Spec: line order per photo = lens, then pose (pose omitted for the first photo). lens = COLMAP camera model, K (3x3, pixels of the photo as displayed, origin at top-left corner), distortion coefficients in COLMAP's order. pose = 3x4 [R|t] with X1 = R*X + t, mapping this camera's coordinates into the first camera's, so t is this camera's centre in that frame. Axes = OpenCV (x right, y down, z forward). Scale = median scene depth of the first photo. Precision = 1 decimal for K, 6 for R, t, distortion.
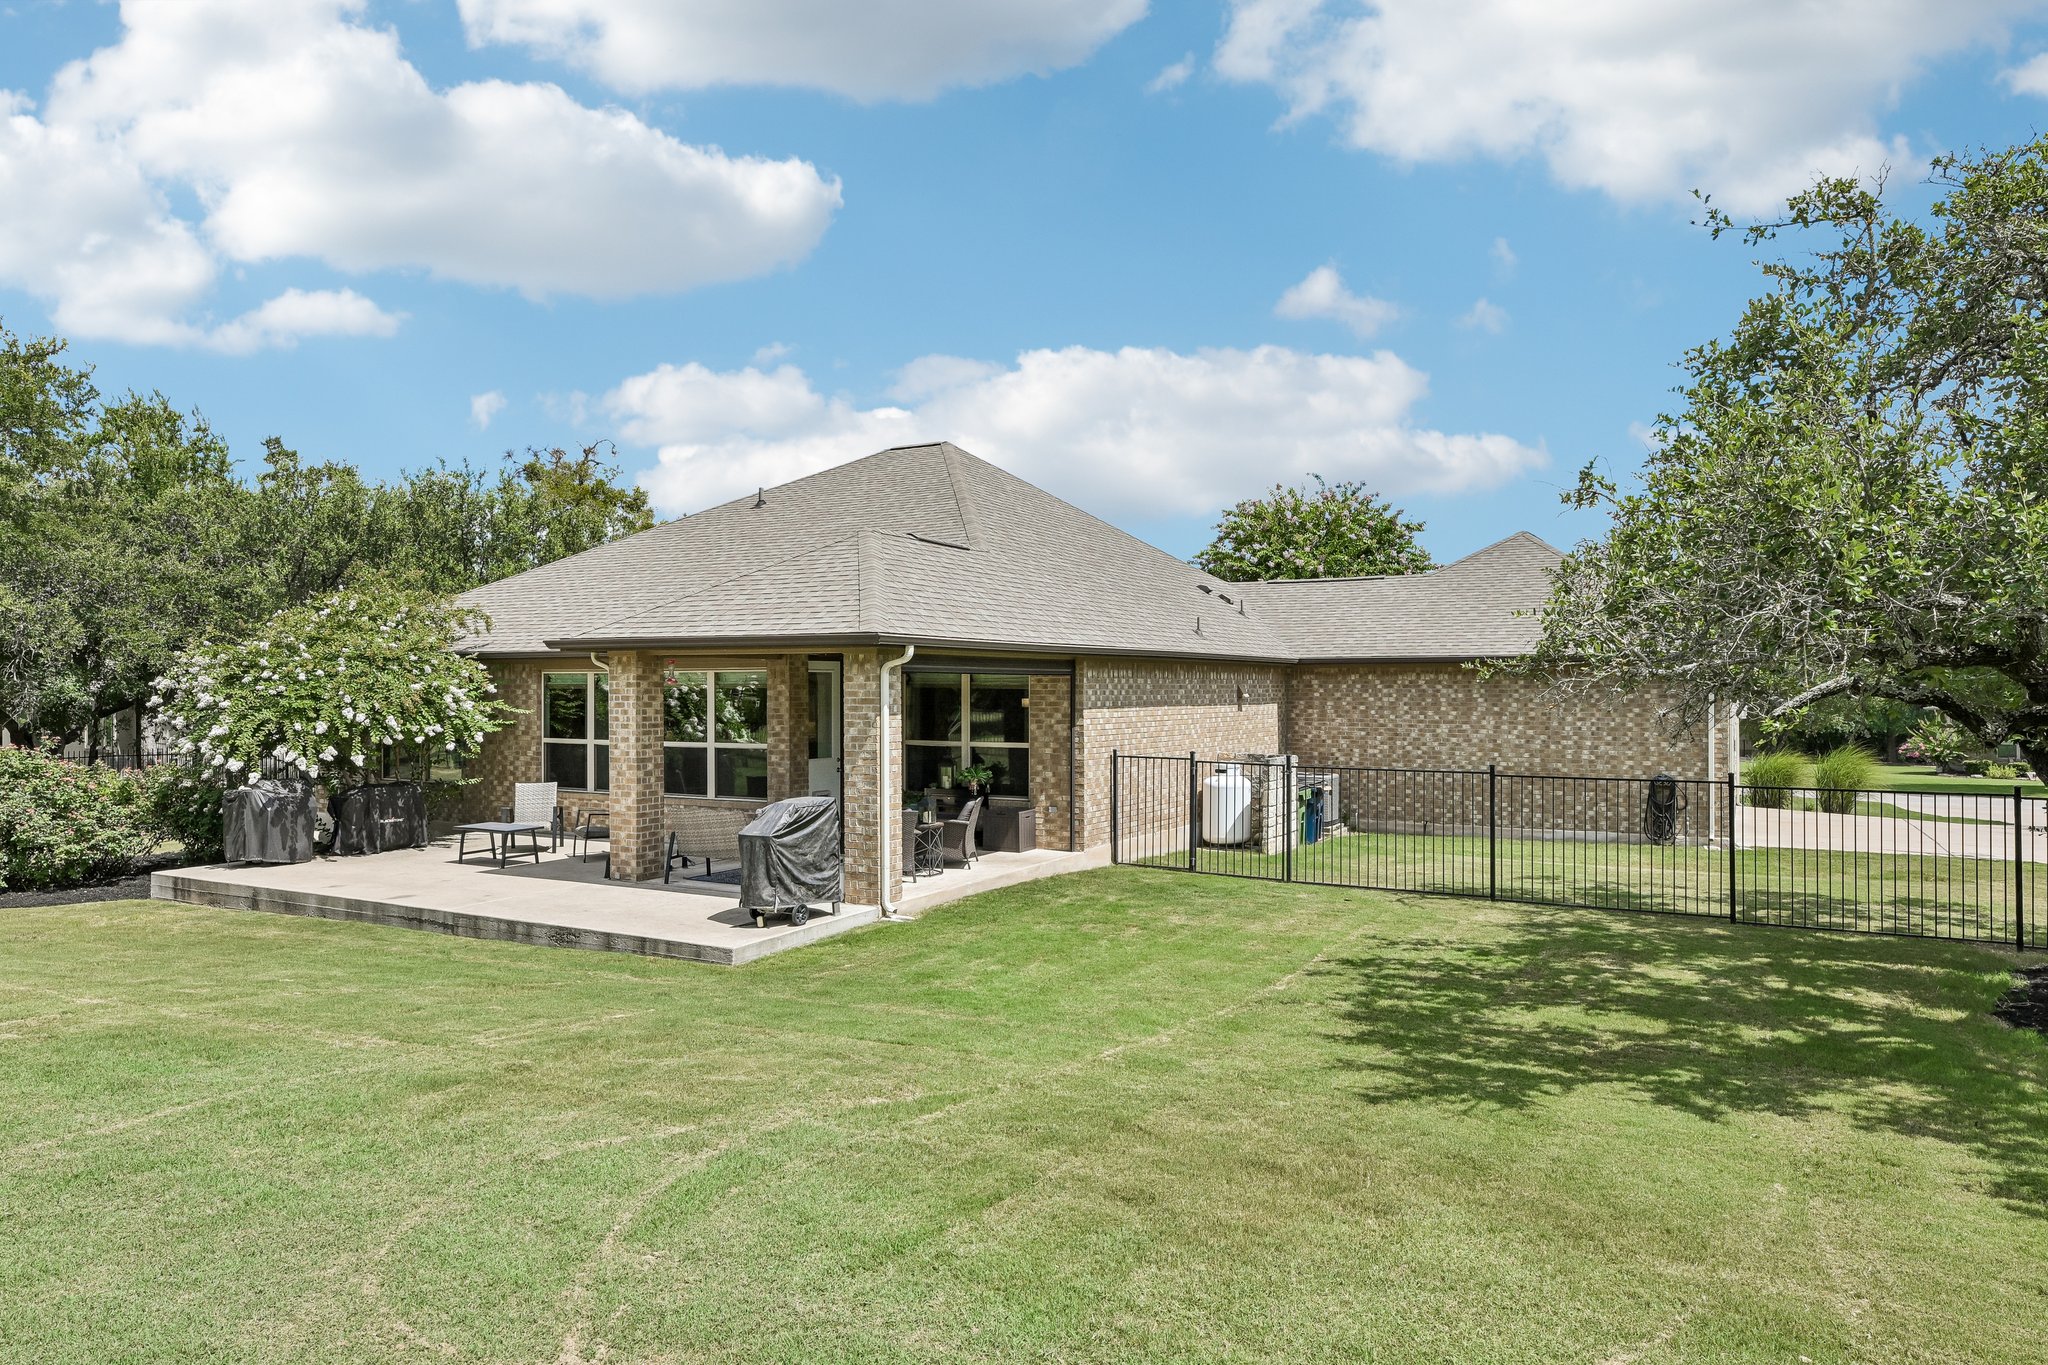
lens RADIAL K [[1292.9, 0, 1024.0], [0, 1292.9, 682.5], [0, 0, 1]] dist [0.003394, 0.001239]
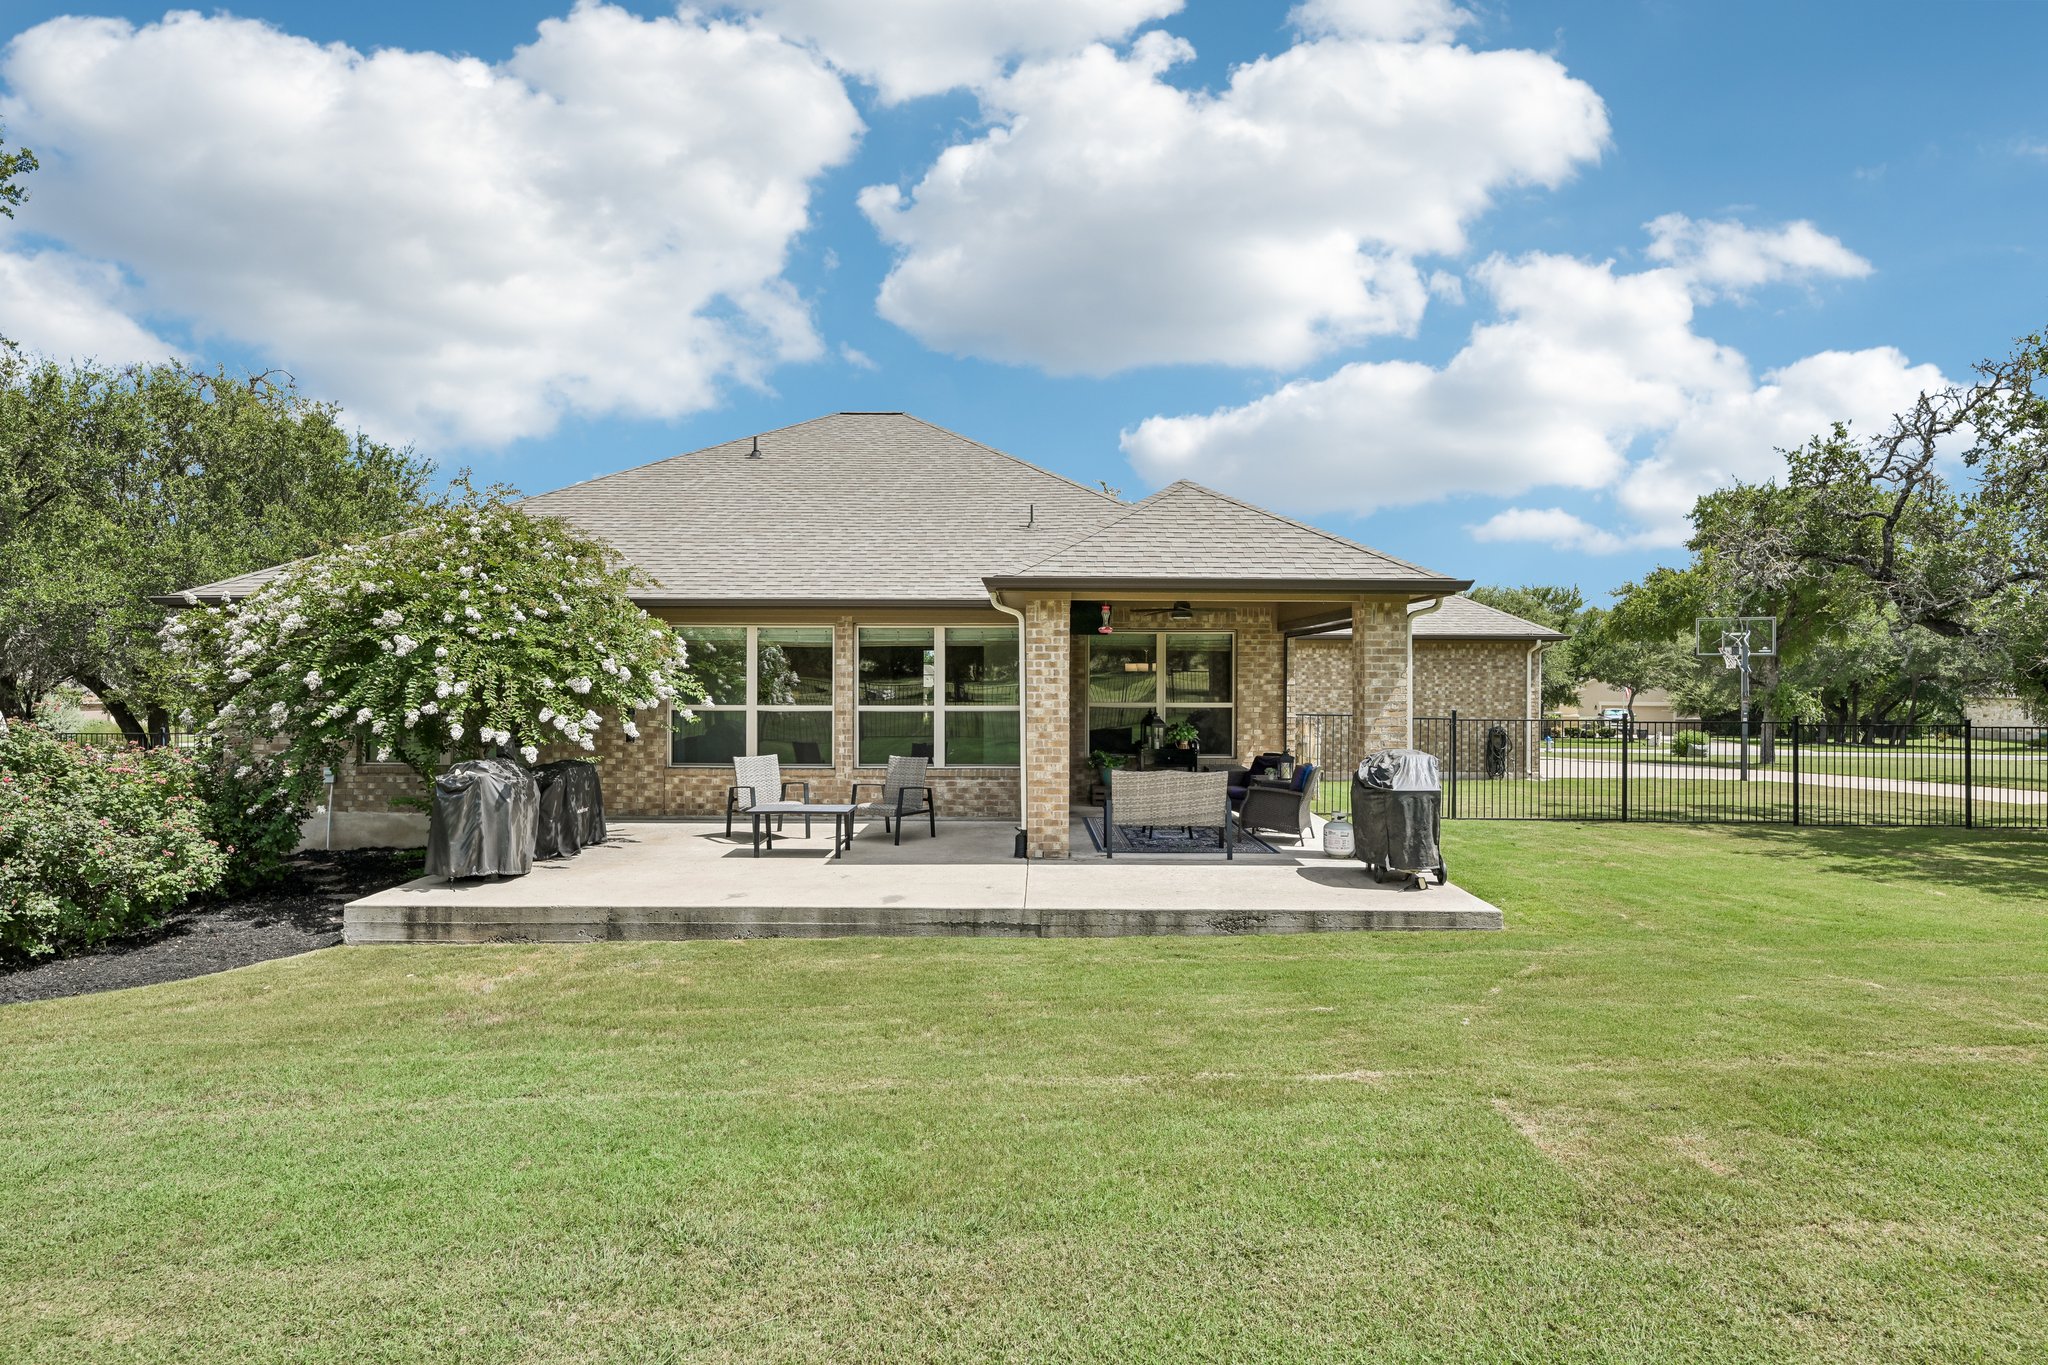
lens RADIAL K [[1091.0, 0, 1024.0], [0, 1091.0, 682.5], [0, 0, 1]] dist [-0.000944, -0.000109]
pose [[0.876418, 0.000516, 0.481551, -0.675719], [-0.004410, 0.999966, 0.006956, 0.029785], [-0.481531, -0.008220, 0.876390, 0.367364]]
